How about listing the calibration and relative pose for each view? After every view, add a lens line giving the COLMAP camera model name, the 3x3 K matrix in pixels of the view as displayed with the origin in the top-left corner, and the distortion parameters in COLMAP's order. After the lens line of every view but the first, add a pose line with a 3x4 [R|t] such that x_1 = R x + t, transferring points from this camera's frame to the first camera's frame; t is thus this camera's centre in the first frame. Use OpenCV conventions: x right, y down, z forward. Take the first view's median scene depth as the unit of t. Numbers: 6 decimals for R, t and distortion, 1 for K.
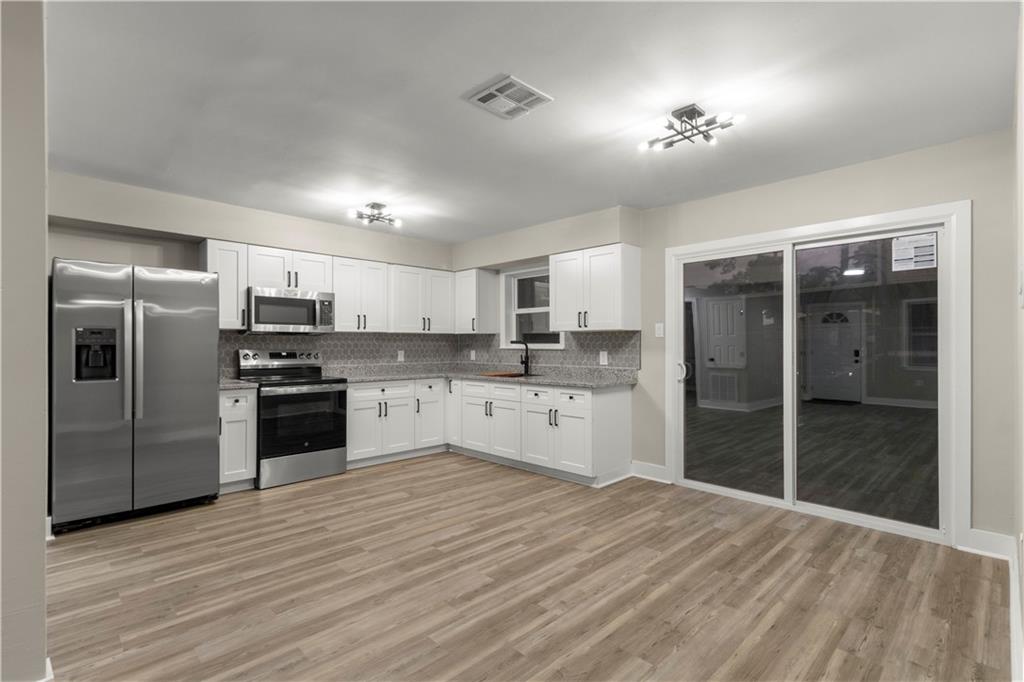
lens RADIAL K [[474.7, 0, 522.8], [0, 474.7, 342.6], [0, 0, 1]] dist [0.008549, -0.000838]
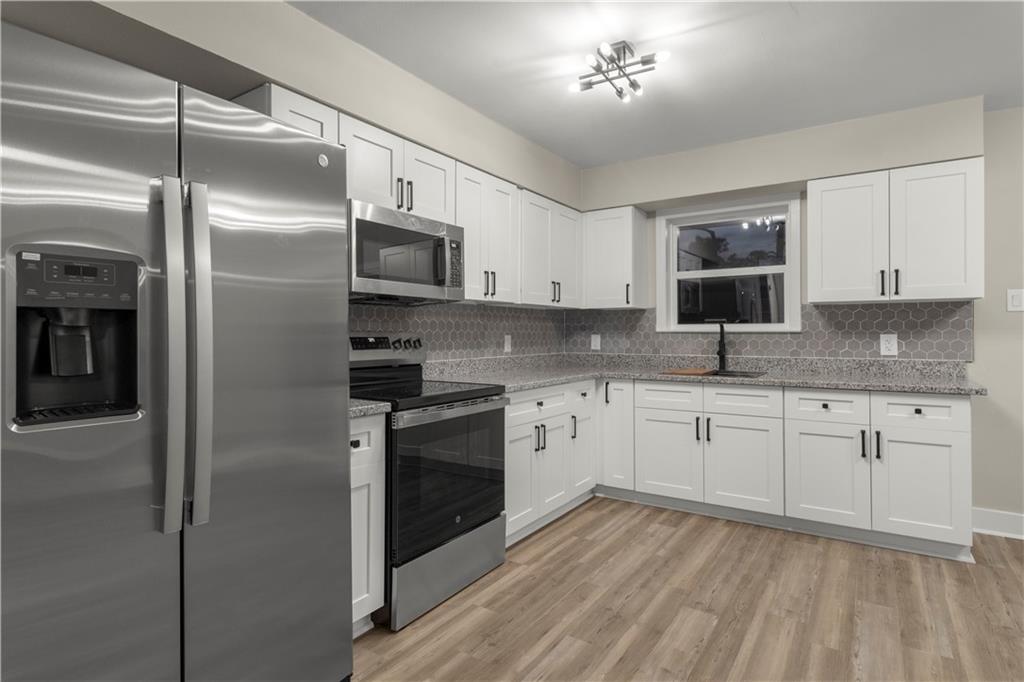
lens RADIAL K [[524.5, 0, 522.2], [0, 524.5, 327.7], [0, 0, 1]] dist [0.001322, -0.001072]
pose [[0.979986, 0.000909, 0.199064, -0.514289], [0.000143, 0.999986, -0.005270, 0.014828], [-0.199066, 0.005193, 0.979972, 0.457048]]
